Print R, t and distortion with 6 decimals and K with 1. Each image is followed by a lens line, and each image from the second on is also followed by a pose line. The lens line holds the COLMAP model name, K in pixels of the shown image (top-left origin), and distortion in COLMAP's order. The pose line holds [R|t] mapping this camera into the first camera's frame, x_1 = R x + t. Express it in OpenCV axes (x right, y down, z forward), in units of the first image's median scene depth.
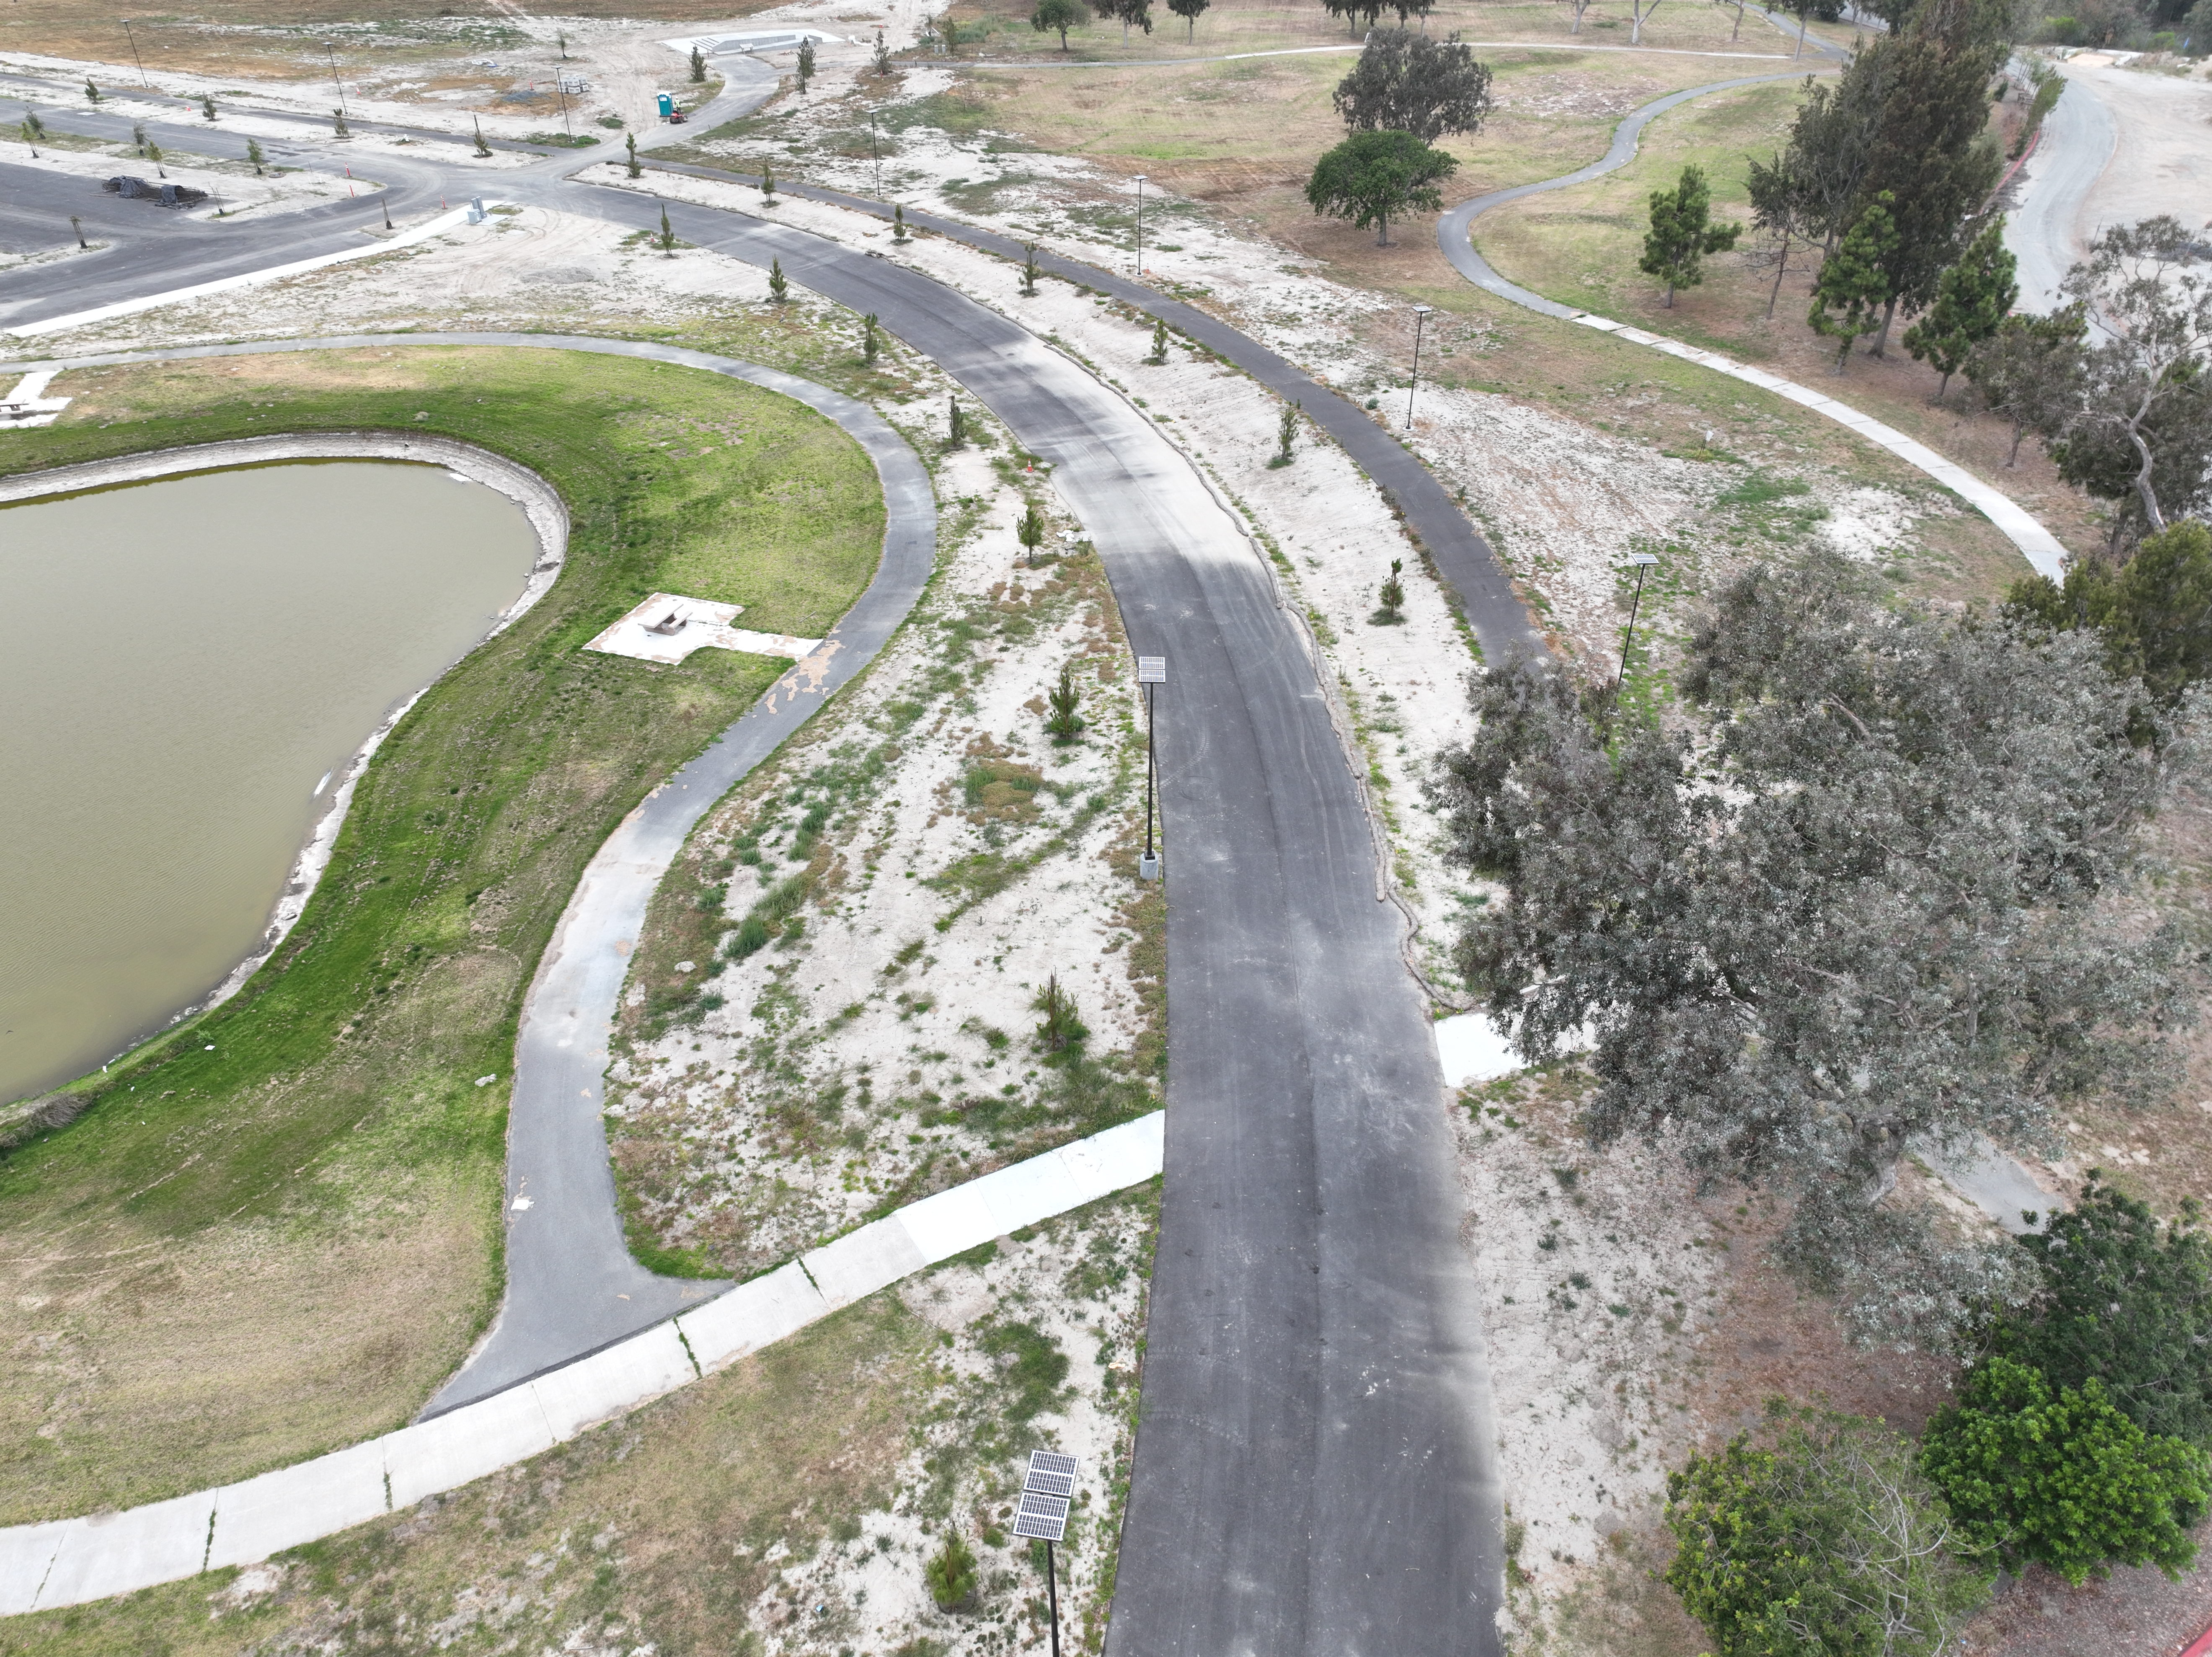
lens RADIAL K [[1575.6, 0, 1103.9], [0, 1575.6, 794.2], [0, 0, 1]] dist [0.003620, 0.004706]
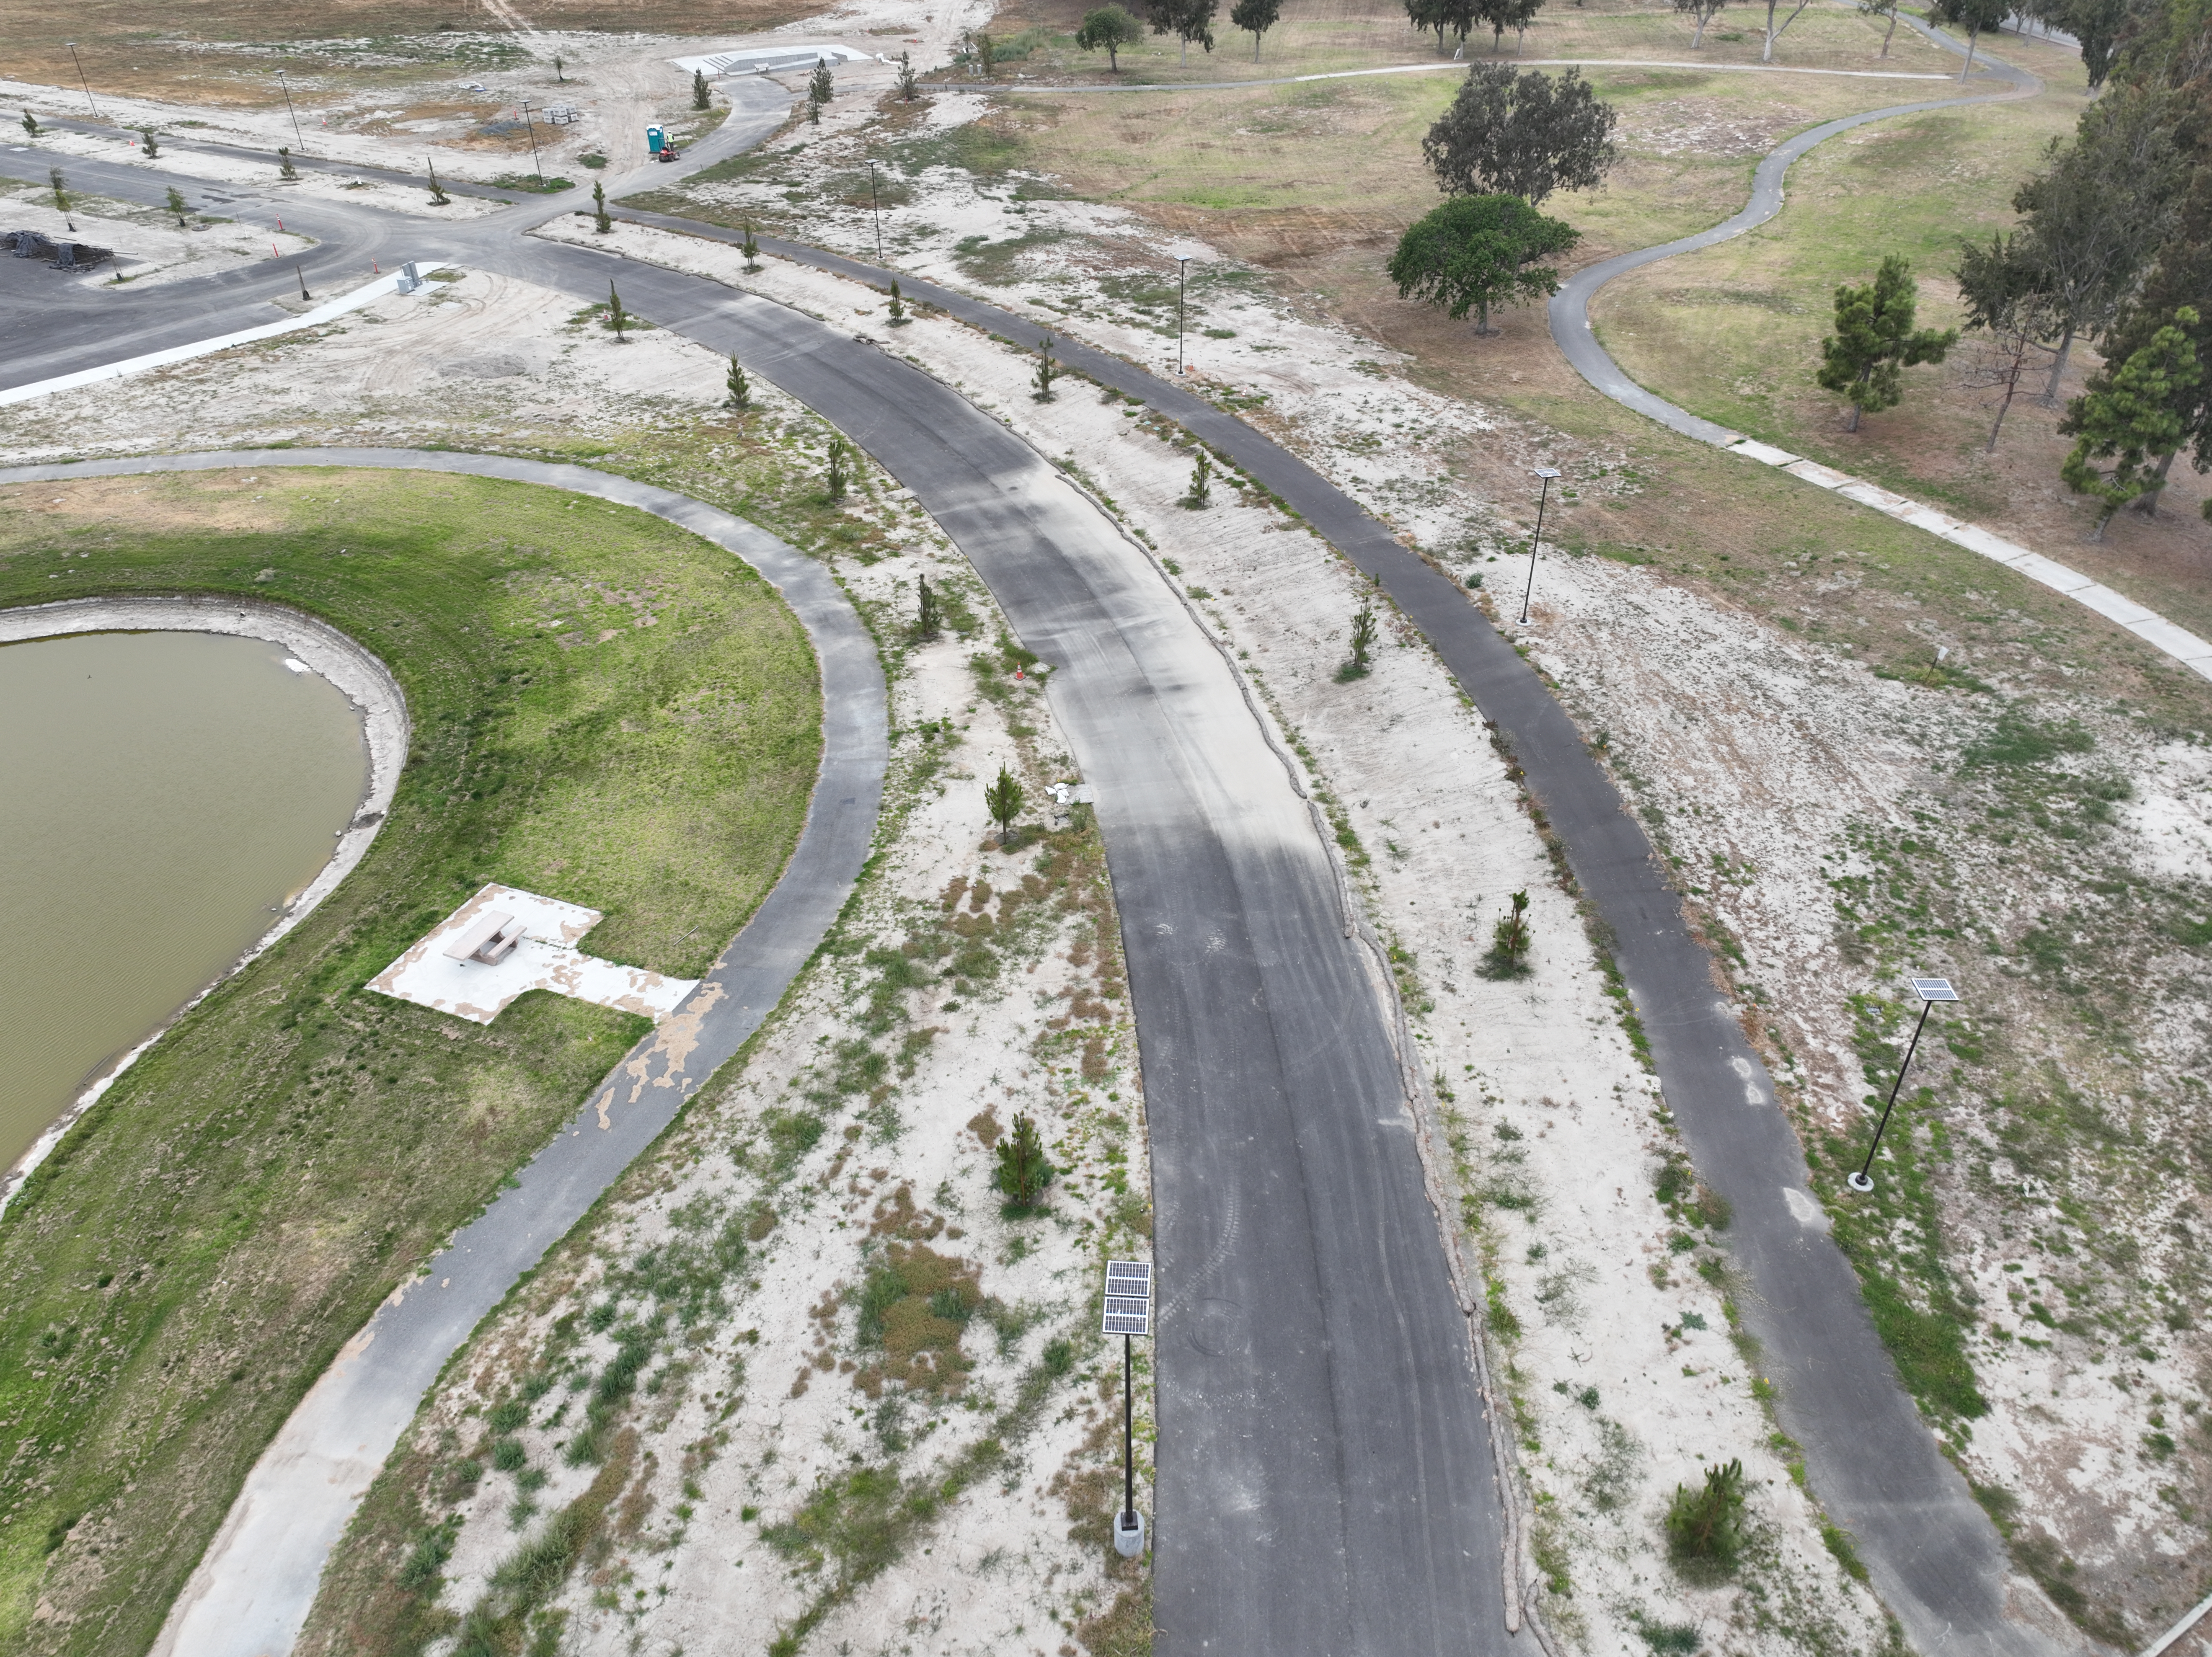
lens RADIAL K [[1567.7, 0, 1105.0], [0, 1567.7, 802.2], [0, 0, 1]] dist [0.000623, 0.009996]
pose [[0.999112, 0.016098, -0.038931, 0.022562], [-0.015664, 0.999812, 0.011429, -0.142874], [0.039108, -0.010809, 0.999177, 0.229434]]
